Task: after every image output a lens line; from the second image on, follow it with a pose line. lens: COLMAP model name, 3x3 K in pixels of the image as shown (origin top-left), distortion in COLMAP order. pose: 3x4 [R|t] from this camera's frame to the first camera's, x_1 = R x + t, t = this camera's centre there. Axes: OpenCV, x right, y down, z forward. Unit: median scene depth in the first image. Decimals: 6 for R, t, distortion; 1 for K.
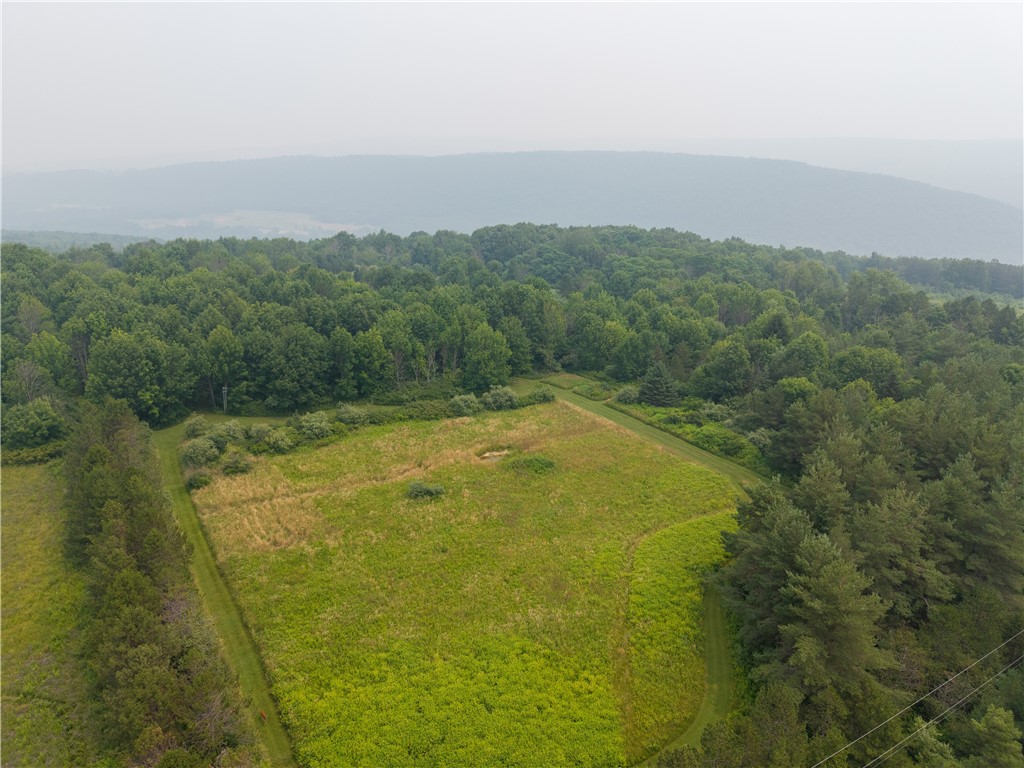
lens RADIAL K [[685.7, 0, 516.6], [0, 685.7, 387.8], [0, 0, 1]] dist [0.021032, -0.020775]
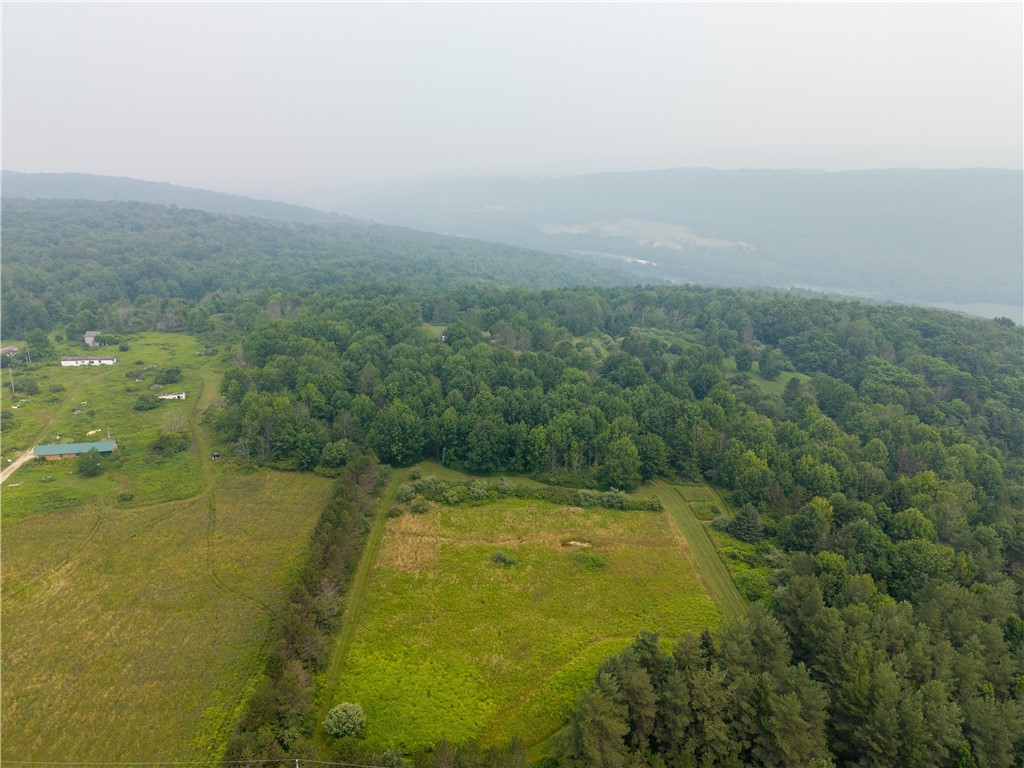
lens RADIAL K [[685.7, 0, 509.6], [0, 685.7, 375.5], [0, 0, 1]] dist [0.021032, -0.020775]
pose [[0.849042, 0.167802, -0.500969, 0.449706], [-0.177655, 0.983683, 0.028399, -0.232958], [0.497560, 0.064888, 0.864999, -0.275054]]
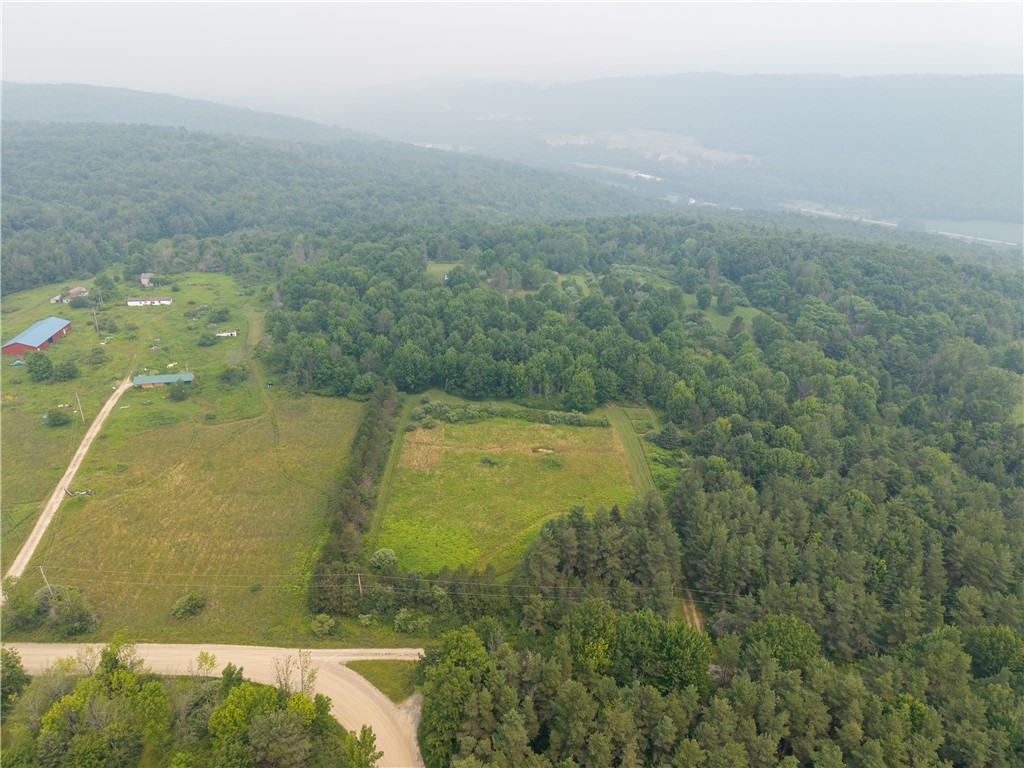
lens RADIAL K [[685.7, 0, 510.0], [0, 685.7, 379.3], [0, 0, 1]] dist [0.021032, -0.020775]
pose [[0.844649, 0.233786, -0.481573, 0.694943], [-0.176543, 0.970920, 0.161701, -0.355394], [0.505372, -0.051562, 0.861360, -0.626003]]
